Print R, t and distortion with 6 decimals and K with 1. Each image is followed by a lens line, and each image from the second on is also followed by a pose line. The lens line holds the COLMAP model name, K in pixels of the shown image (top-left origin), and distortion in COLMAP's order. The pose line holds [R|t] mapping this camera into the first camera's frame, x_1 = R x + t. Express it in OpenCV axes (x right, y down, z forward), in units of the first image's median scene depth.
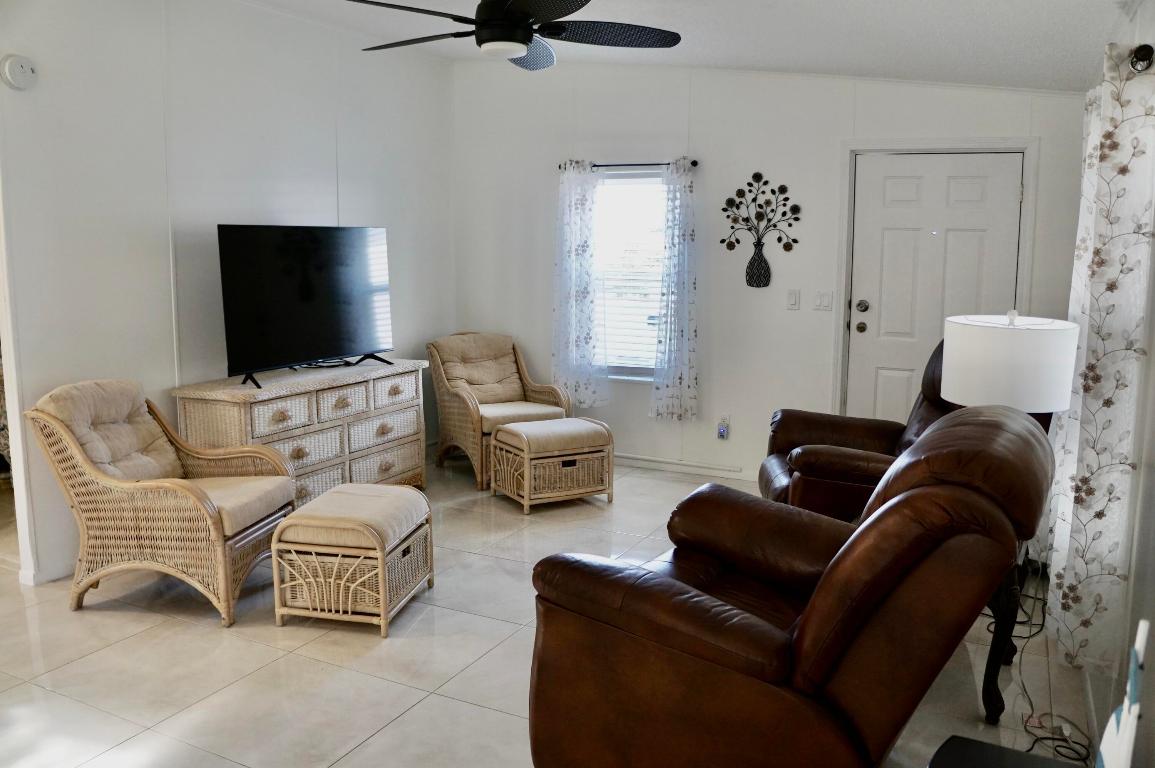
lens RADIAL K [[915.6, 0, 572.0], [0, 915.6, 390.3], [0, 0, 1]] dist [-0.113309, 0.028821]
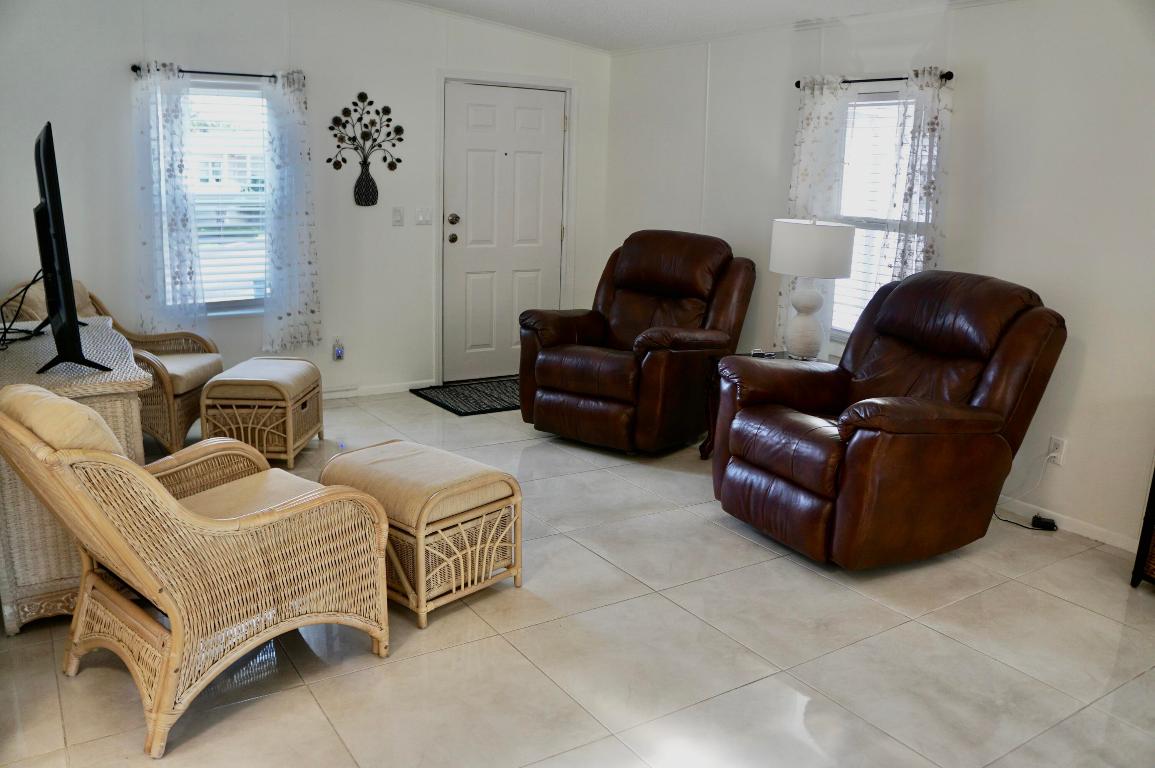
lens RADIAL K [[915.6, 0, 571.3], [0, 915.6, 377.7], [0, 0, 1]] dist [-0.113309, 0.028821]
pose [[0.529761, -0.180737, 0.828666, -0.561849], [0.113075, 0.983360, 0.142188, -0.043045], [-0.840575, 0.018376, 0.541383, 0.262803]]
